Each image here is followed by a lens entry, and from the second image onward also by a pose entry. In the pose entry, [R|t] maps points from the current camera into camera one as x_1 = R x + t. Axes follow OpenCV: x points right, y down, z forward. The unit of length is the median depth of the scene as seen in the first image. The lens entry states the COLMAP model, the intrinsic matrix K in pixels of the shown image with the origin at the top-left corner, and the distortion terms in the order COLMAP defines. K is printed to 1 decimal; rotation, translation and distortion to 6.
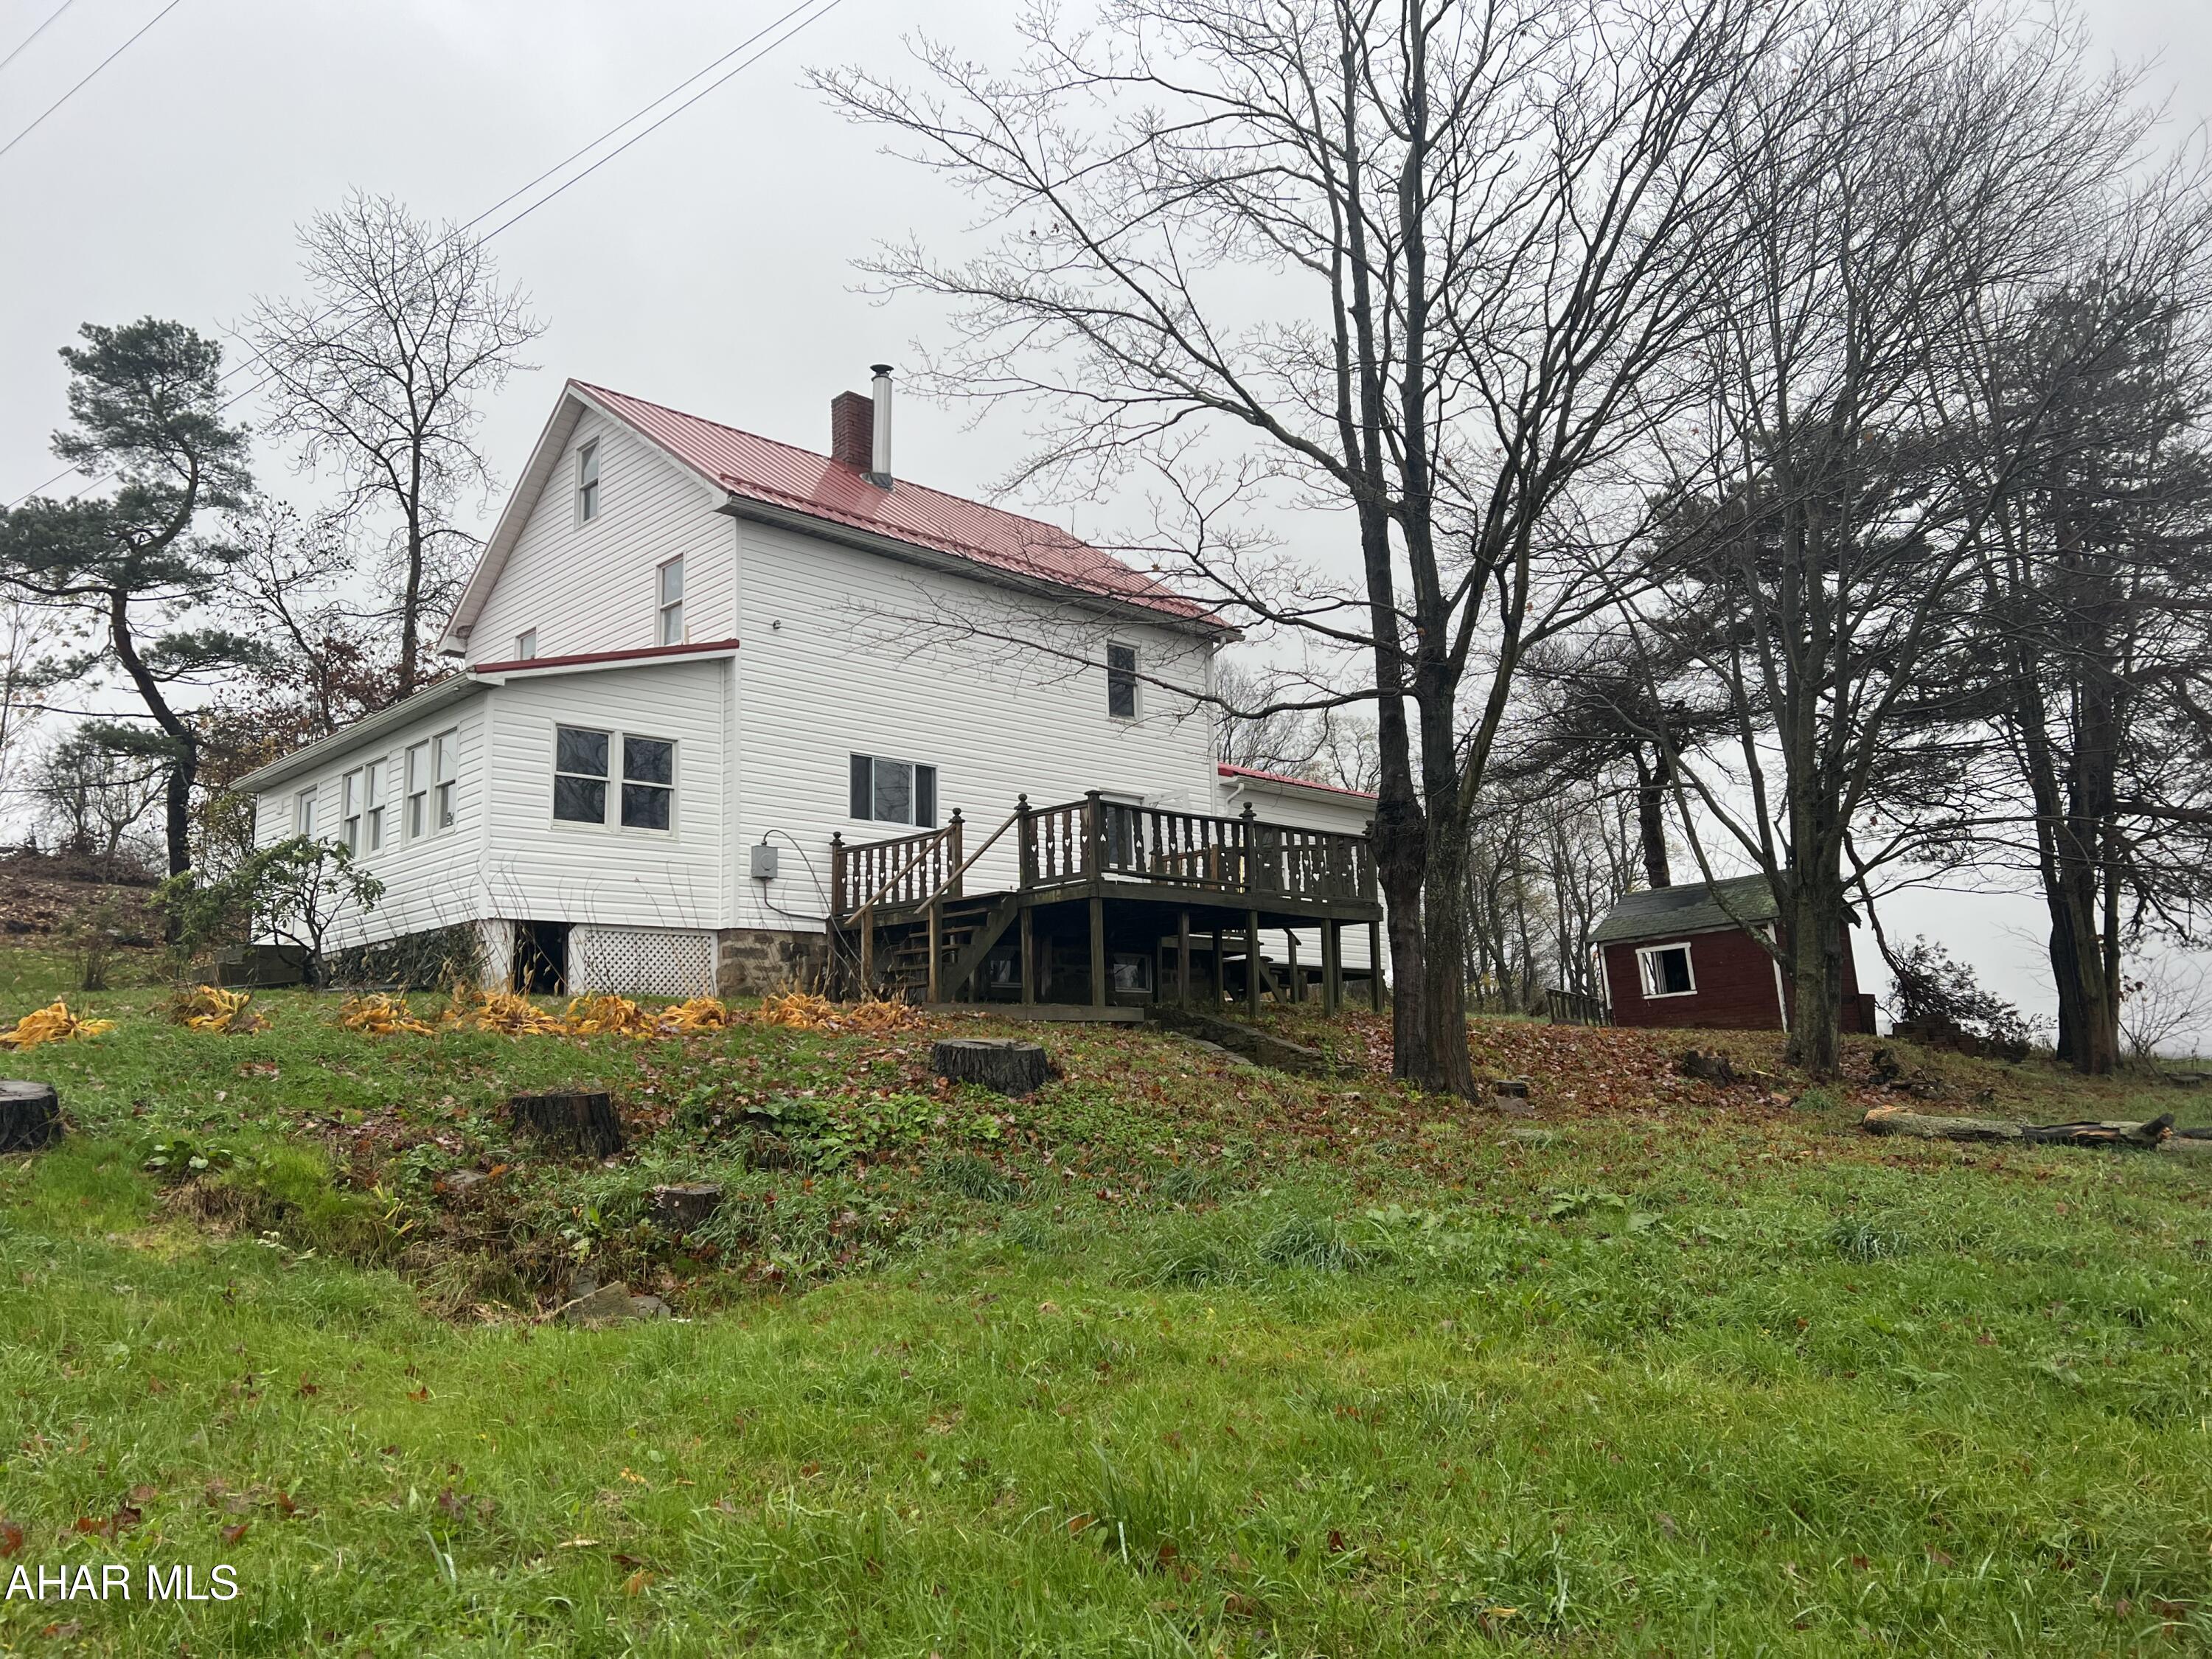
lens RADIAL K [[1639.3, 0, 1098.2], [0, 1639.3, 826.3], [0, 0, 1]] dist [0.042323, -0.036011]
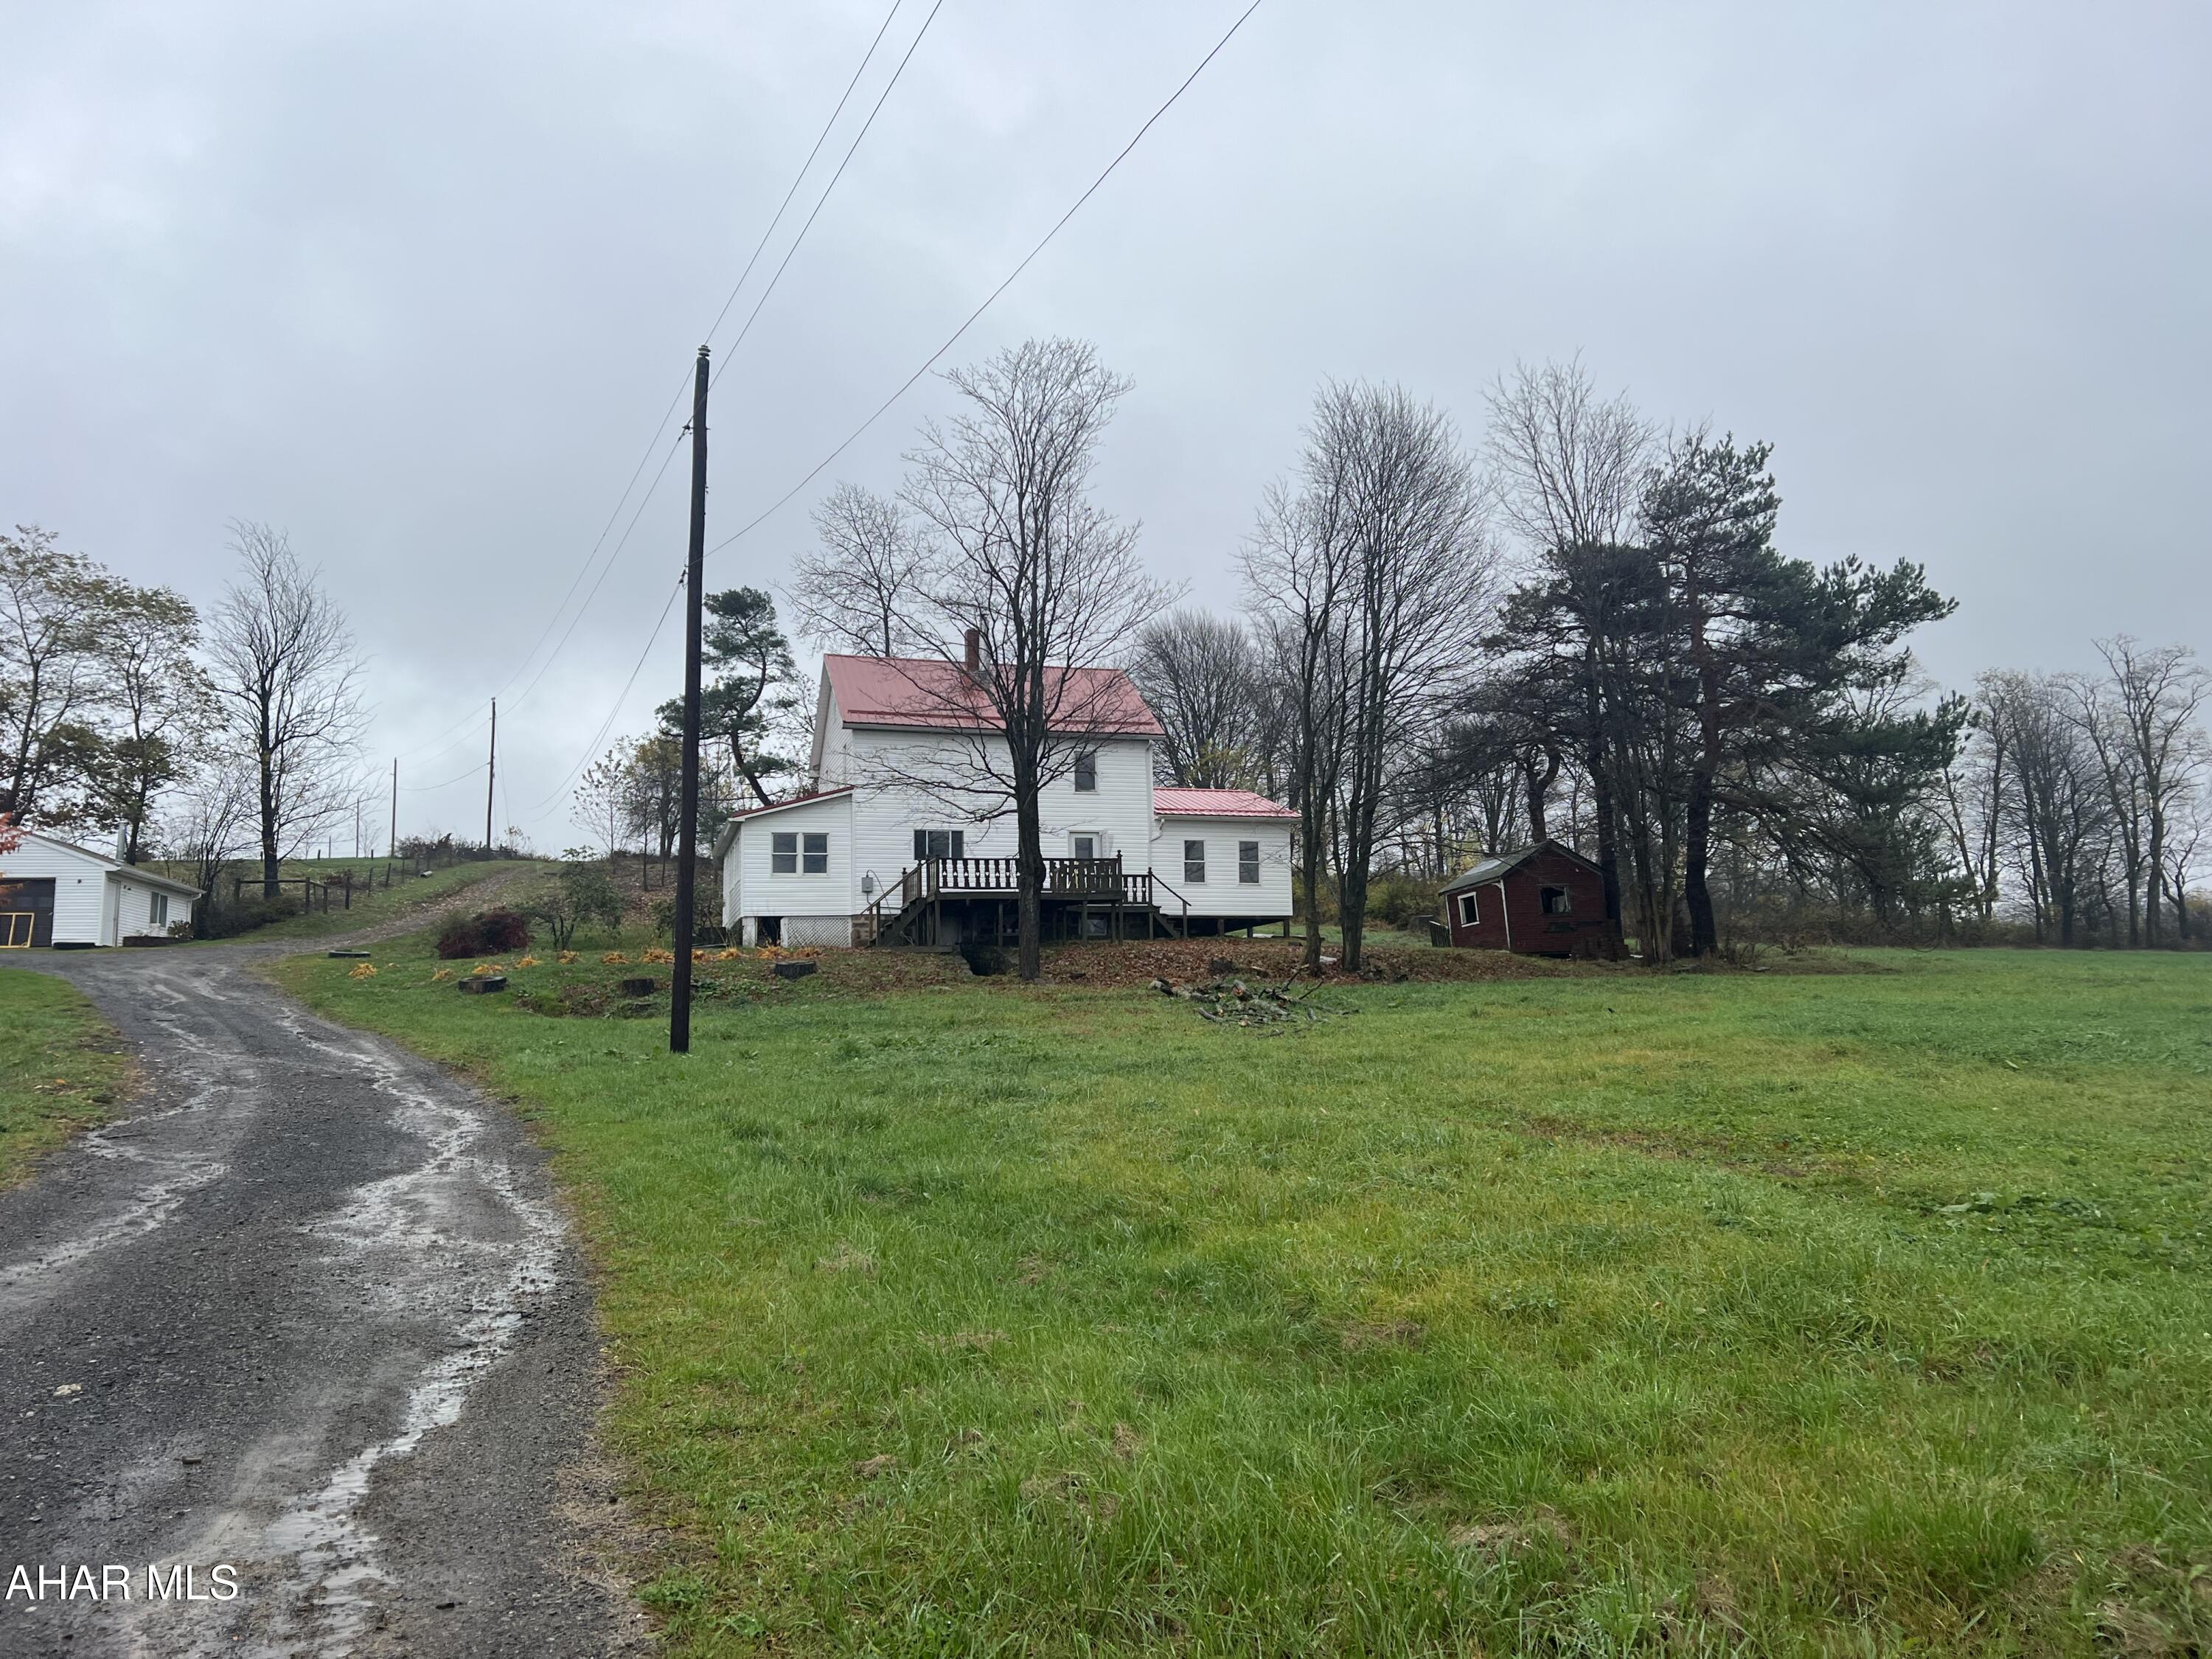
lens RADIAL K [[1639.3, 0, 1113.0], [0, 1639.3, 828.1], [0, 0, 1]] dist [0.042323, -0.036011]
pose [[0.887808, -0.056404, -0.456745, 1.129051], [0.077402, 0.996624, 0.027376, -0.090624], [0.453659, -0.059658, 0.889176, -0.842353]]
